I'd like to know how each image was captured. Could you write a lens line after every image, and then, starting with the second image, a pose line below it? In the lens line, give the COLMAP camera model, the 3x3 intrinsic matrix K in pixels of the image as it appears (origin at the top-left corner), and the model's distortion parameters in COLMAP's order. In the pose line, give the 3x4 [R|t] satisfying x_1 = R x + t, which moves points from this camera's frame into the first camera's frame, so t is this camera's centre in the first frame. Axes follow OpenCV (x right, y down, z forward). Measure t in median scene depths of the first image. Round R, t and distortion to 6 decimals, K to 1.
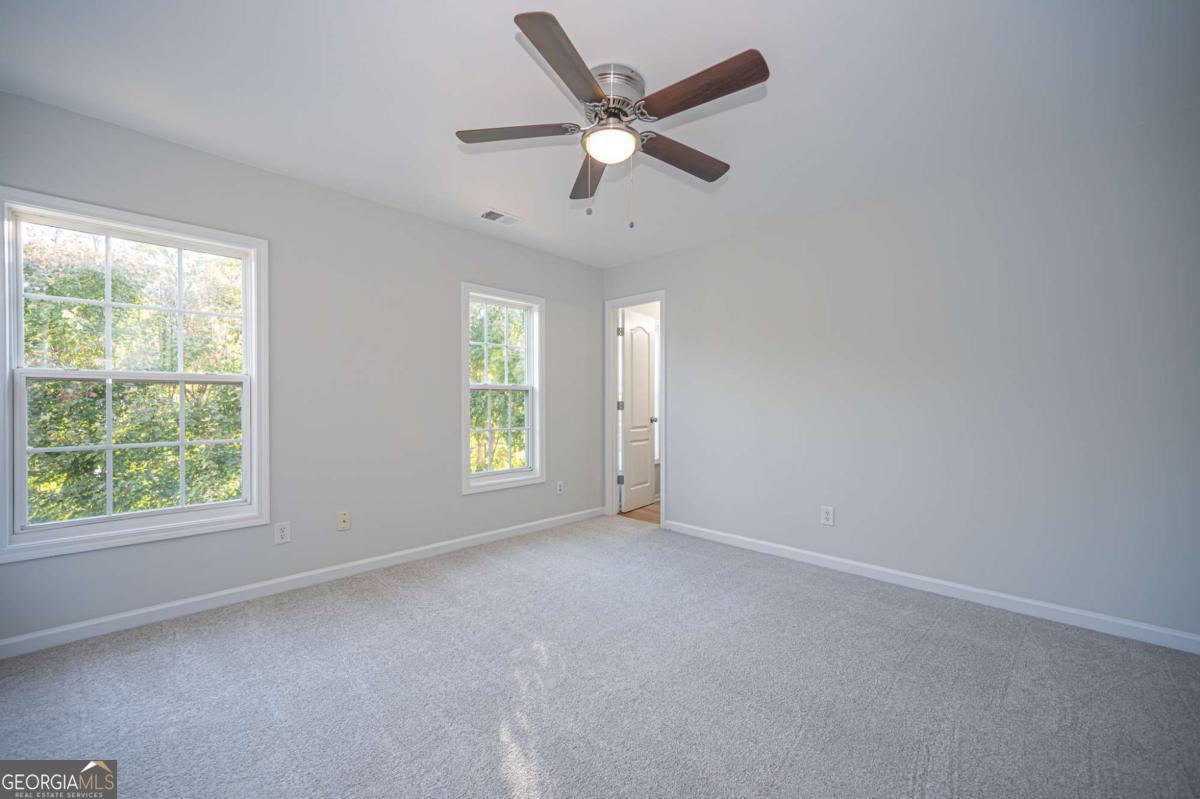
lens RADIAL K [[473.1, 0, 600.0], [0, 473.1, 399.5], [0, 0, 1]] dist [-0.000776, 0.000223]
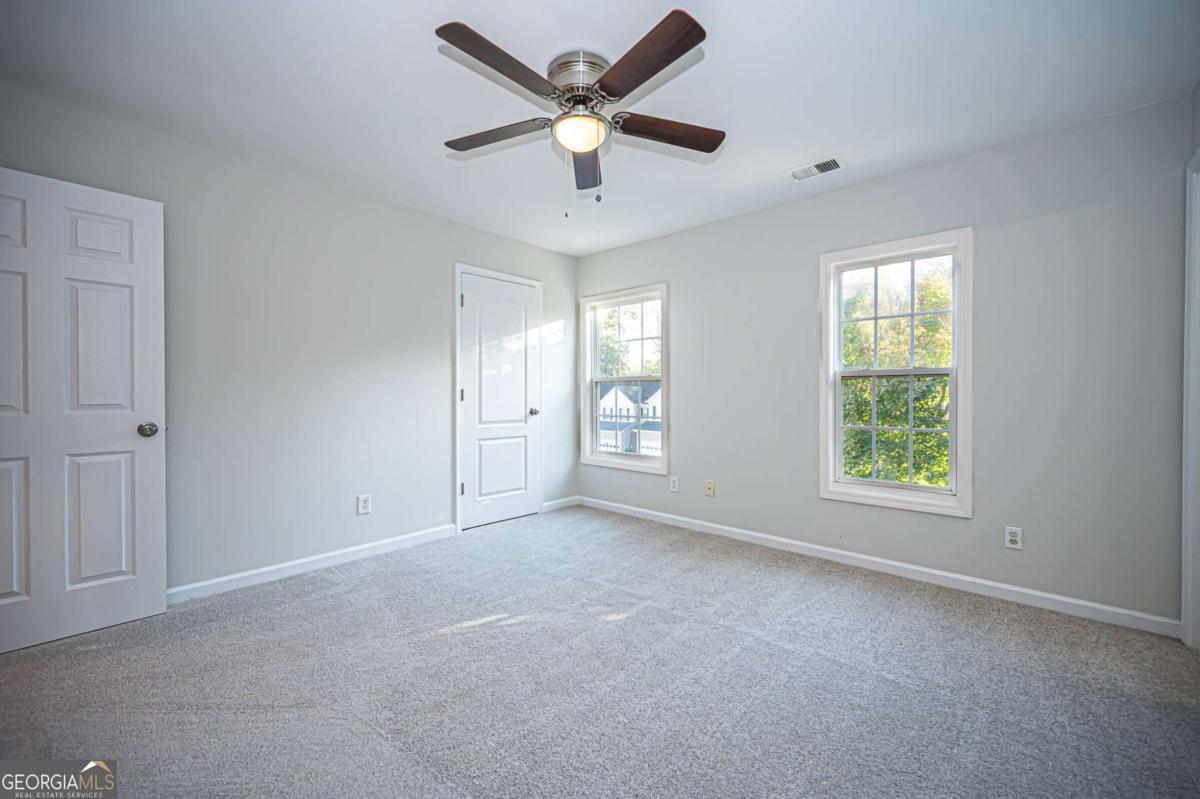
lens RADIAL K [[473.1, 0, 600.0], [0, 473.1, 399.5], [0, 0, 1]] dist [-0.000776, 0.000223]
pose [[0.024630, 0.010772, -0.999639, 0.747861], [0.009325, 0.999896, 0.011004, 0.008611], [0.999653, -0.009593, 0.024527, 0.744230]]
